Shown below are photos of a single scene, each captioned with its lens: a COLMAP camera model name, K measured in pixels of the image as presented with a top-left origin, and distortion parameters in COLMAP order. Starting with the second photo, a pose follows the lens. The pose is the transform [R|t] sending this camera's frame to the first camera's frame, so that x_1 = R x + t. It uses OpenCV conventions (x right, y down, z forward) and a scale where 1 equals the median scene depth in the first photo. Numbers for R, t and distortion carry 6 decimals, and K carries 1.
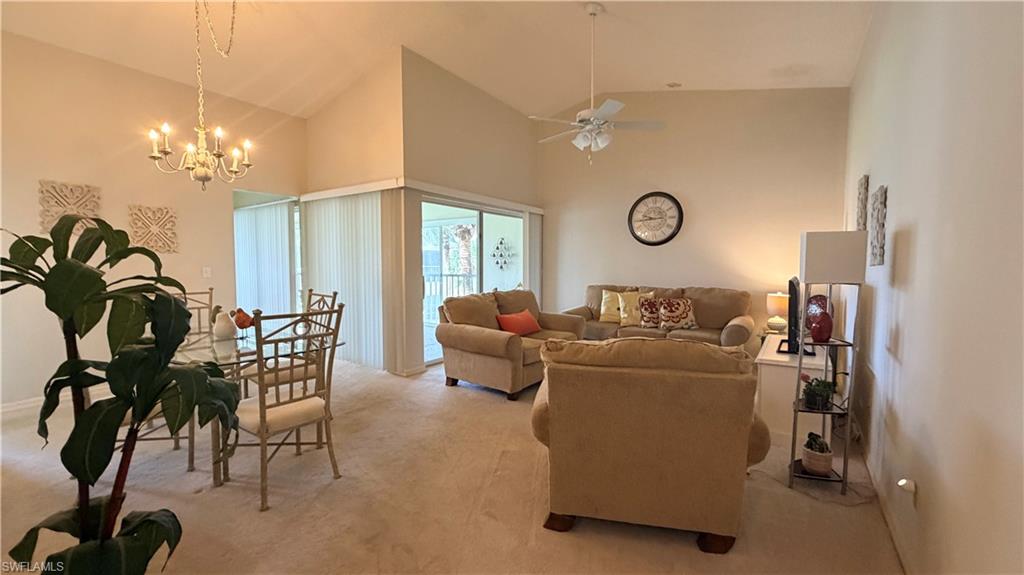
lens RADIAL K [[409.0, 0, 509.9], [0, 409.0, 287.3], [0, 0, 1]] dist [0.000349, -0.000145]
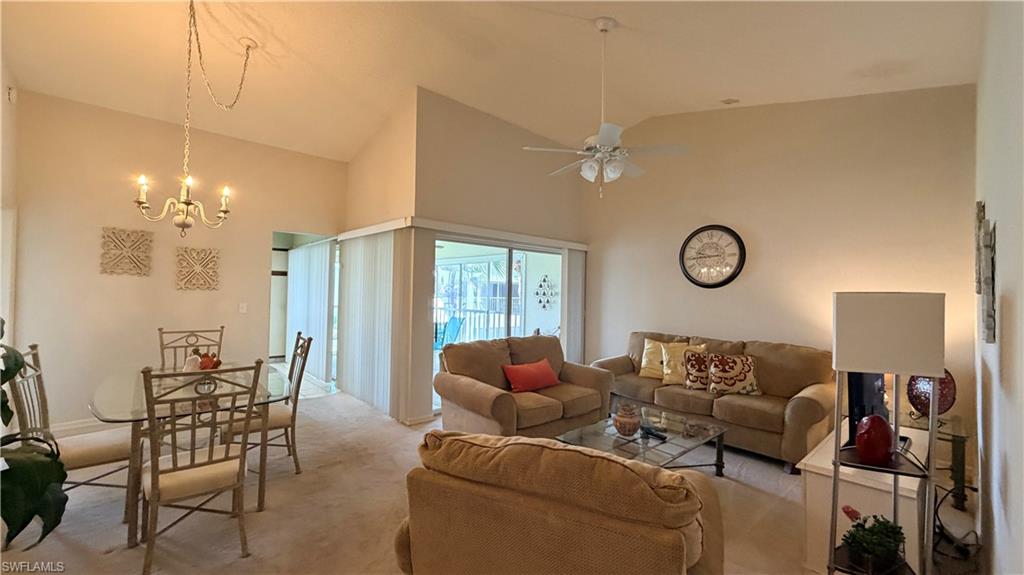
lens RADIAL K [[409.0, 0, 509.9], [0, 409.0, 287.3], [0, 0, 1]] dist [0.000349, -0.000145]
pose [[0.974574, 0.016253, -0.223477, 0.160663], [-0.032602, 0.997038, -0.069660, -0.036433], [0.221683, 0.075174, 0.972217, 0.106602]]
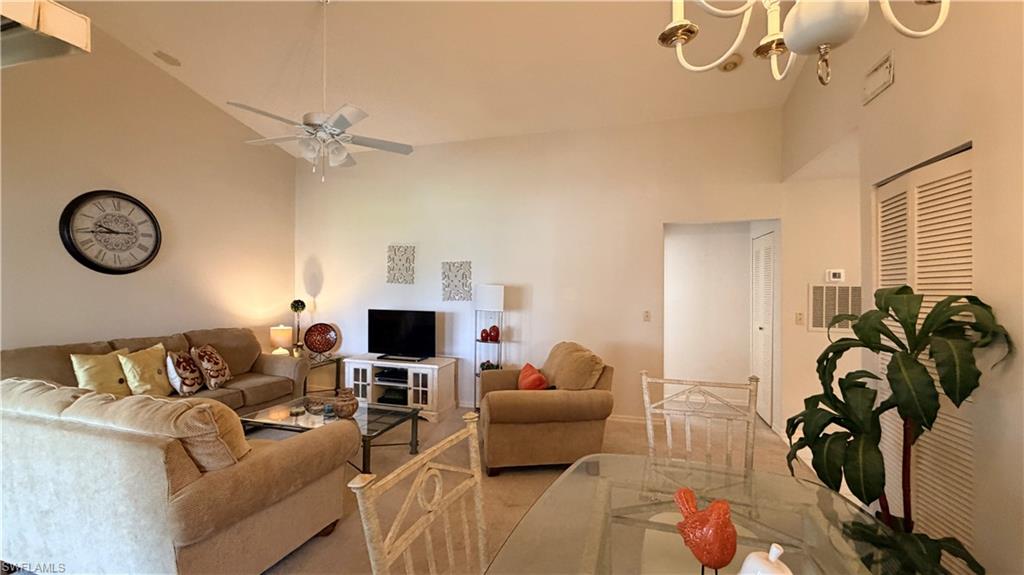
lens RADIAL K [[409.0, 0, 509.9], [0, 409.0, 287.3], [0, 0, 1]] dist [0.000349, -0.000145]
pose [[-0.309683, -0.005121, 0.950826, -0.519931], [0.046517, 0.998707, 0.020529, -0.075871], [-0.949701, 0.050587, -0.309044, 0.706252]]
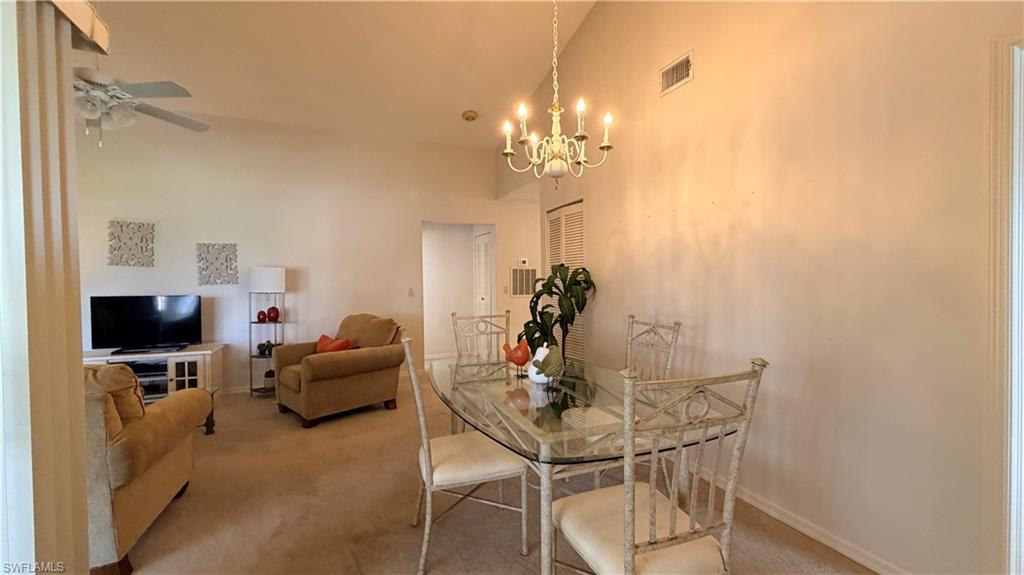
lens RADIAL K [[409.0, 0, 509.9], [0, 409.0, 287.3], [0, 0, 1]] dist [0.000349, -0.000145]
pose [[-0.842981, -0.008000, 0.537884, -0.615822], [0.034312, 0.997054, 0.068604, -0.064015], [-0.536849, 0.076287, -0.840223, 0.968133]]
